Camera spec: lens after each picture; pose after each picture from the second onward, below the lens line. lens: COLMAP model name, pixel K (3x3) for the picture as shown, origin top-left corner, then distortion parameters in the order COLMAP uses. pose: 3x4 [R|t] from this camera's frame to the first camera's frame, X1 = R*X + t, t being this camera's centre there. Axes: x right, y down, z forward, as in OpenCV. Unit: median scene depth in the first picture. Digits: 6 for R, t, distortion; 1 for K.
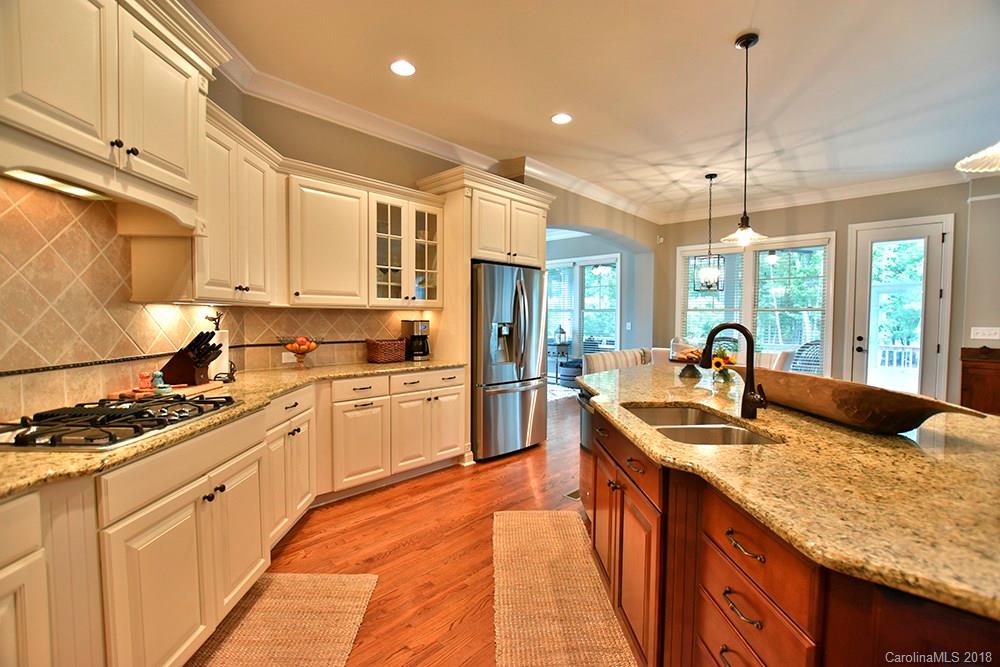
lens RADIAL K [[440.3, 0, 503.6], [0, 440.3, 335.4], [0, 0, 1]] dist [-0.041338, 0.007914]
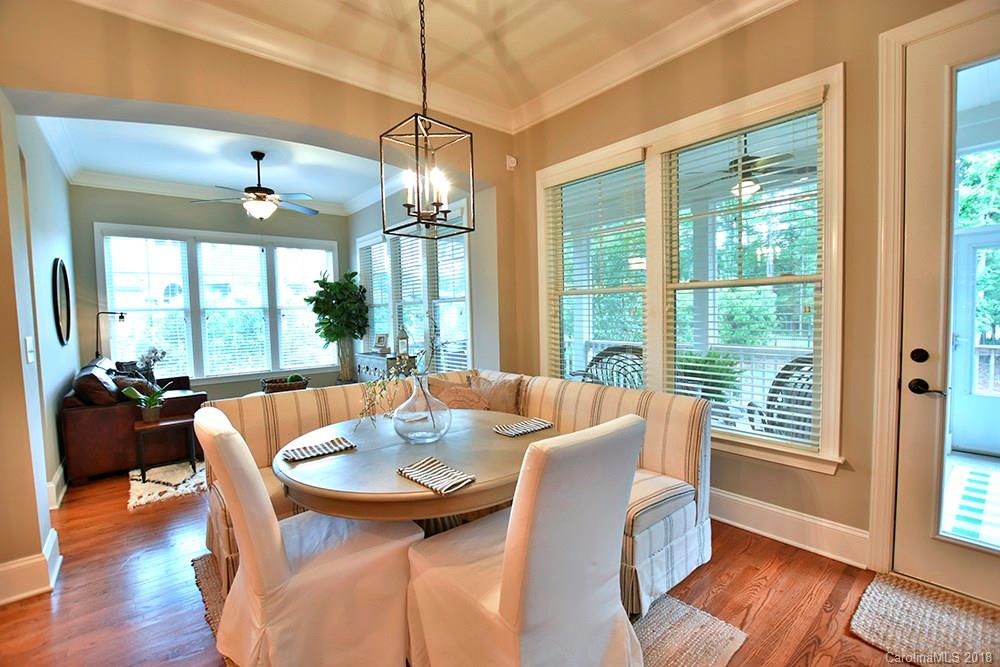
lens RADIAL K [[440.3, 0, 503.6], [0, 440.3, 335.4], [0, 0, 1]] dist [-0.041338, 0.007914]
pose [[0.992536, -0.023101, -0.119745, 0.528194], [0.025011, 0.999582, 0.014468, -0.022511], [0.119361, -0.017355, 0.992699, 0.607150]]
